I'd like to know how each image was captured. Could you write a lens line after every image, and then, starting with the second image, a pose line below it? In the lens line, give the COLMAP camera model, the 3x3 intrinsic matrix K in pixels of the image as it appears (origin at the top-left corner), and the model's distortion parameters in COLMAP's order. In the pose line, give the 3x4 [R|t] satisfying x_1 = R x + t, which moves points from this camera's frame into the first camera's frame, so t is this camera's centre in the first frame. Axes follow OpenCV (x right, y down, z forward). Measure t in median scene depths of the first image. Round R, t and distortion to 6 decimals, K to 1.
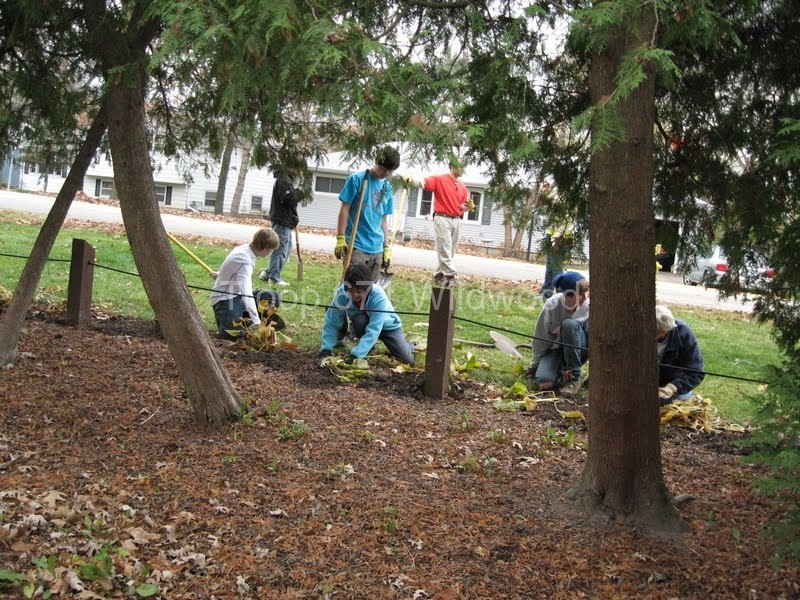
lens RADIAL K [[830.3, 0, 400.0], [0, 830.3, 300.0], [0, 0, 1]] dist [-0.143212, 0.071906]
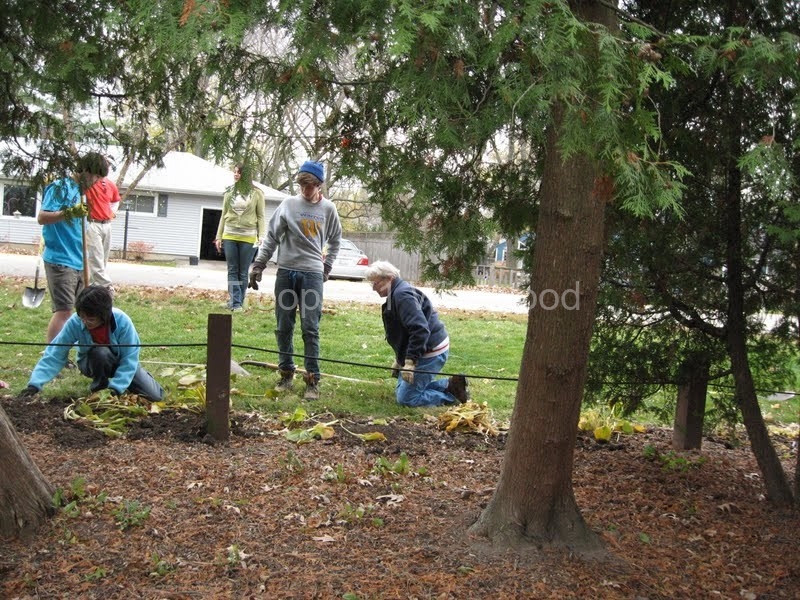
lens RADIAL K [[830.3, 0, 400.0], [0, 830.3, 300.0], [0, 0, 1]] dist [-0.143212, 0.071906]
pose [[0.857984, -0.069049, 0.509015, -0.286747], [0.062817, 0.997591, 0.029442, -0.053115], [-0.509821, 0.006714, 0.860254, 0.195361]]
